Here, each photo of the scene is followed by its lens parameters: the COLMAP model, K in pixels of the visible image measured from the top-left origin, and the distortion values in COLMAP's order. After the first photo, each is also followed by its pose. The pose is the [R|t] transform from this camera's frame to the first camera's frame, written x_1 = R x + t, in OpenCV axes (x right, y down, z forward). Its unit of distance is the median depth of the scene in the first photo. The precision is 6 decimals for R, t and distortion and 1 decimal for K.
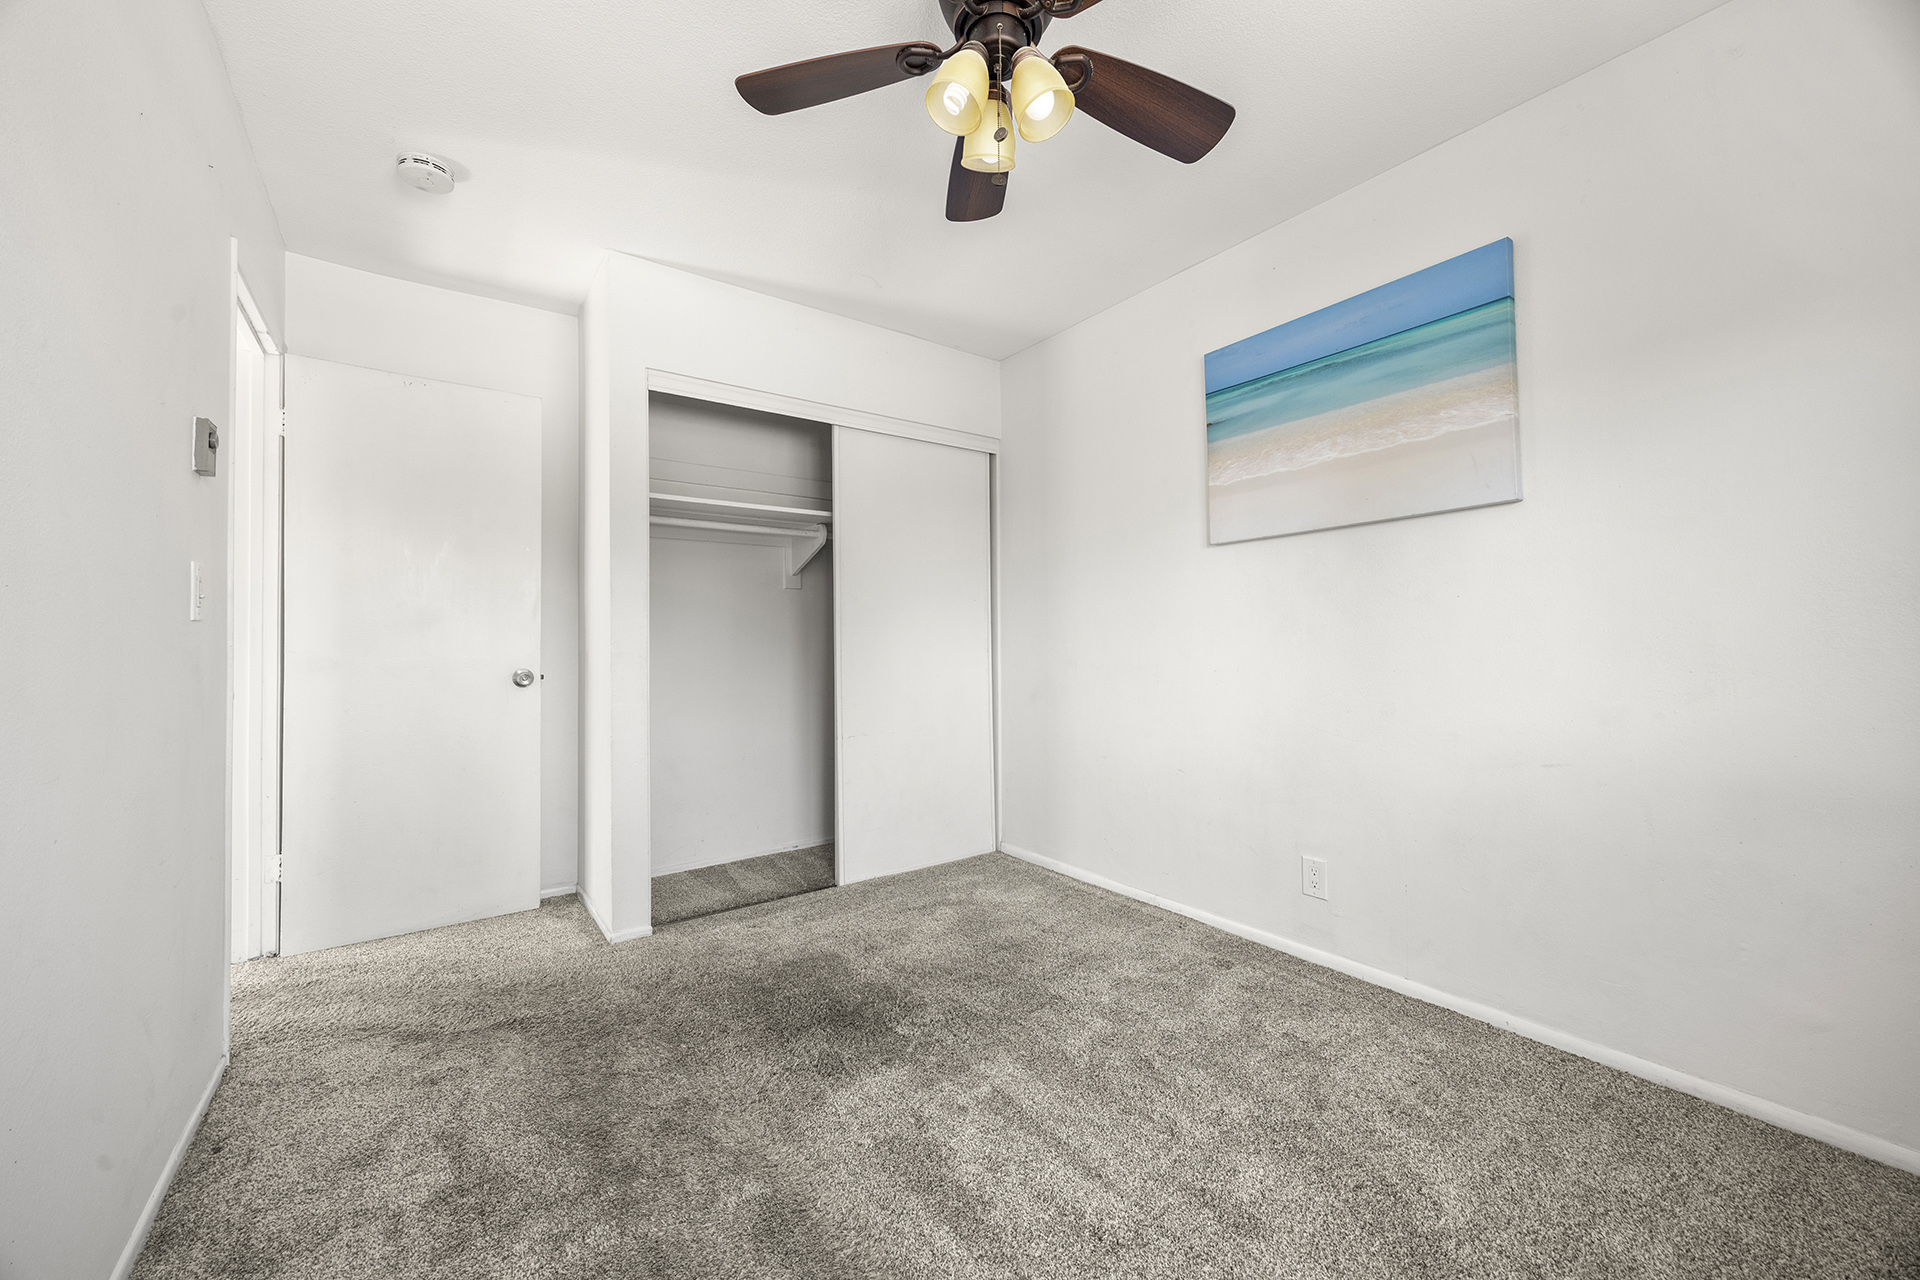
lens RADIAL K [[733.2, 0, 962.2], [0, 733.2, 634.5], [0, 0, 1]] dist [-0.001863, -0.000230]
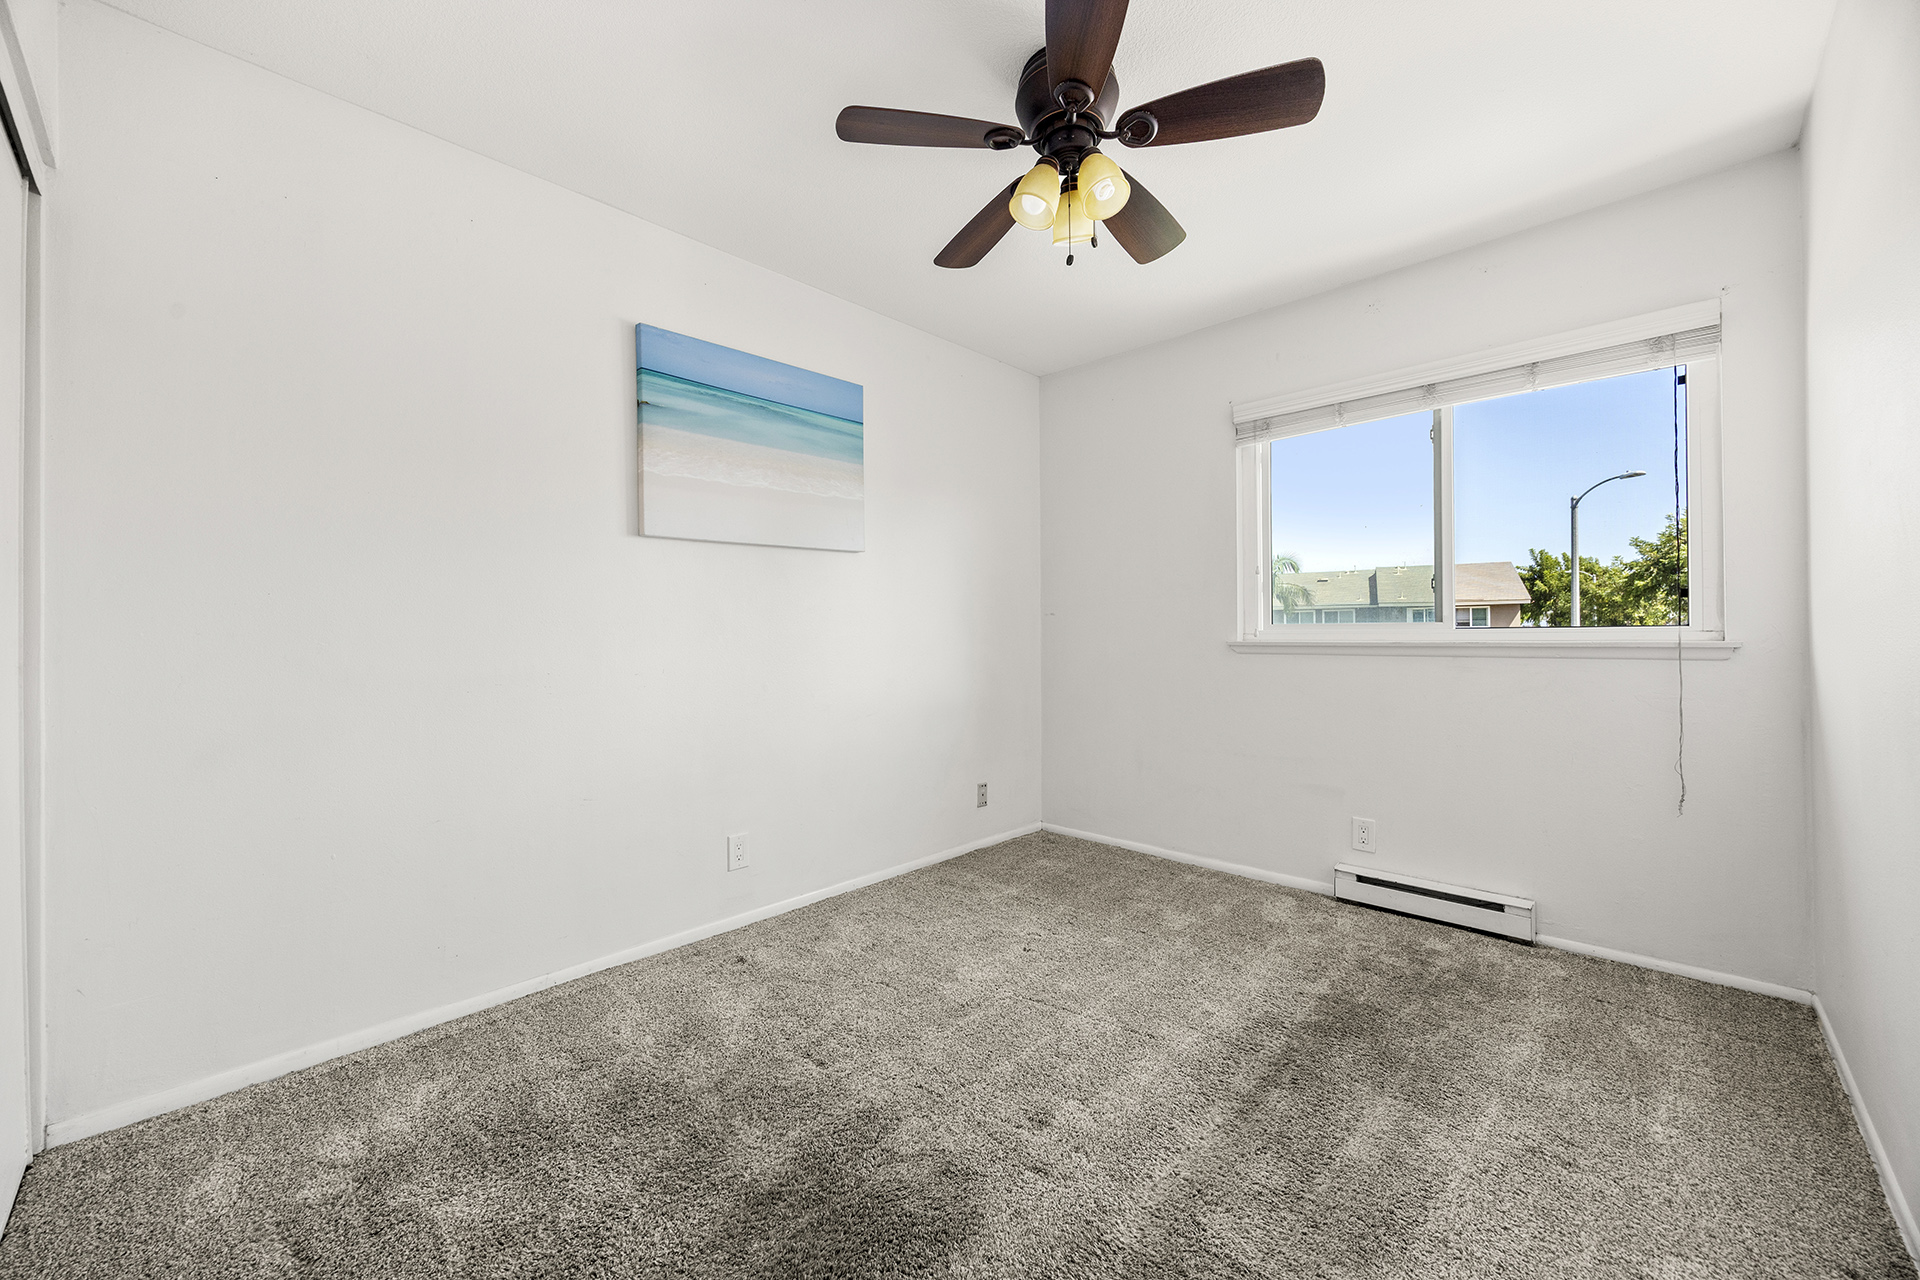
lens RADIAL K [[733.2, 0, 962.2], [0, 733.2, 634.5], [0, 0, 1]] dist [-0.001863, -0.000230]
pose [[-0.168215, 0.005193, 0.985737, -0.682814], [-0.002244, 0.999982, -0.005651, 0.003725], [-0.985748, -0.003162, -0.168201, 0.846012]]
